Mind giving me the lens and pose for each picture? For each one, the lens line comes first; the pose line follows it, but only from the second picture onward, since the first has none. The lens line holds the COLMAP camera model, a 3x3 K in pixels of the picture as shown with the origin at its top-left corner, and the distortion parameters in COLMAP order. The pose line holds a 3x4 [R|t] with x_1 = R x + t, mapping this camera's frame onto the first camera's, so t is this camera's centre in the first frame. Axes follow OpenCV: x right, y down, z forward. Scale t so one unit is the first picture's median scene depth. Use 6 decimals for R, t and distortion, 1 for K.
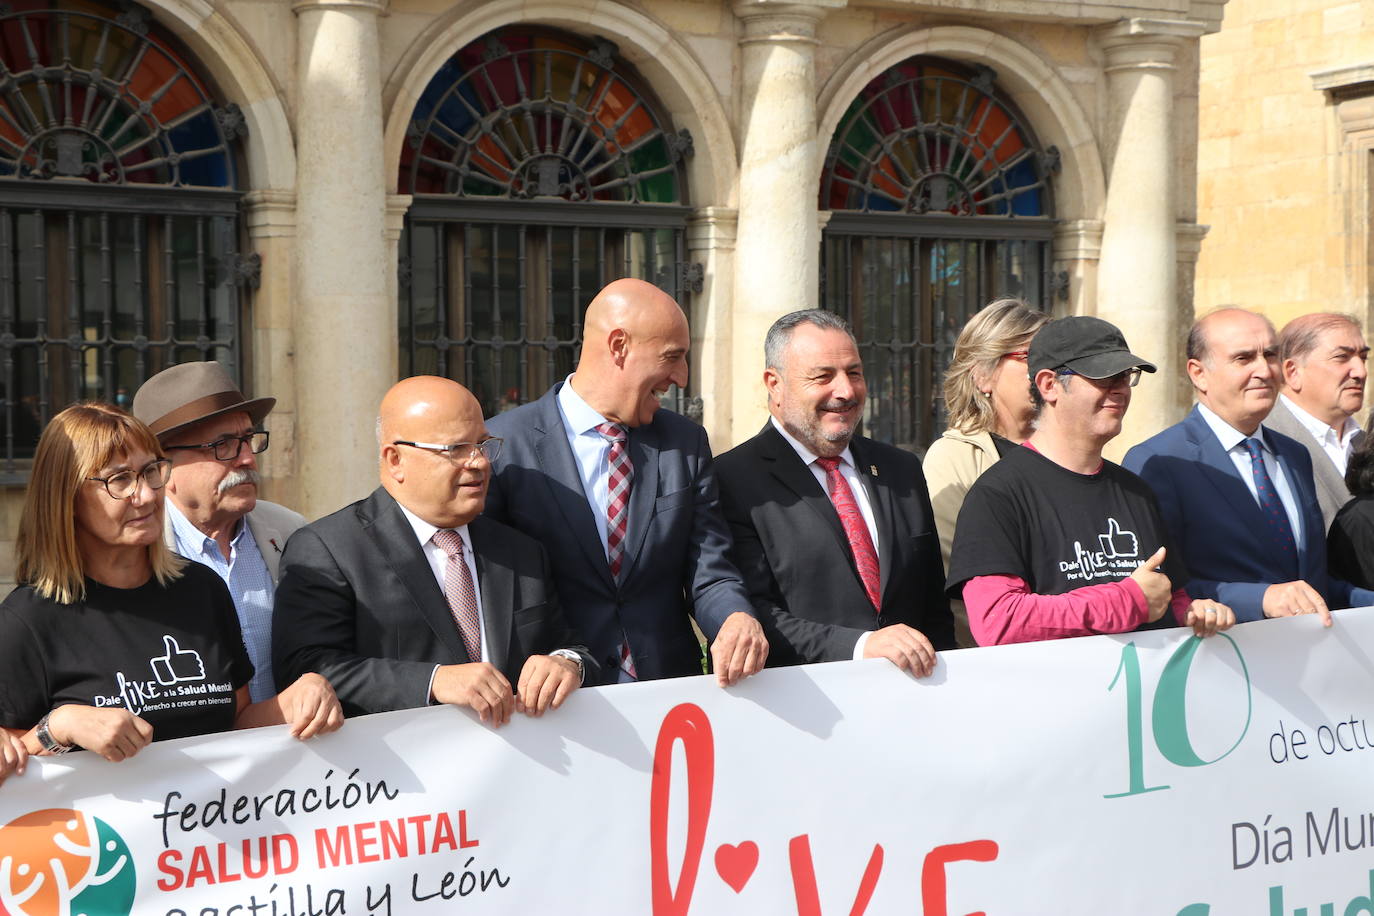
lens RADIAL K [[2561.0, 0, 679.4], [0, 2561.0, 467.7], [0, 0, 1]] dist [0.249216, 0.000000]
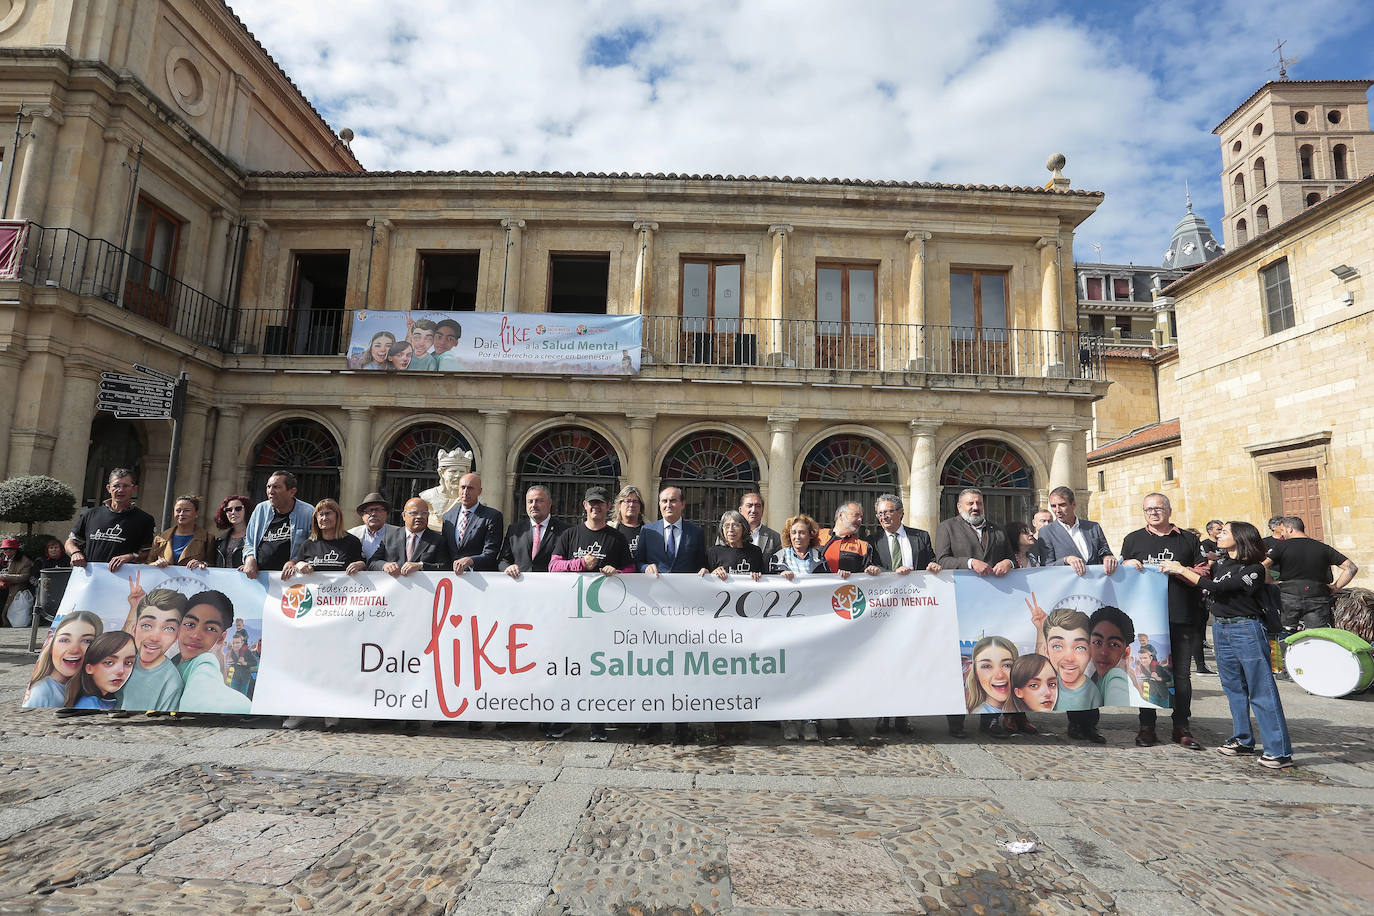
lens RADIAL K [[721.8, 0, 671.0], [0, 721.8, 435.5], [0, 0, 1]] dist [-0.061703, 0.016849]
pose [[0.854153, -0.045360, -0.518039, 0.464395], [-0.053808, 0.983132, -0.174803, 0.025861], [0.517230, 0.177183, 0.837305, 0.108032]]
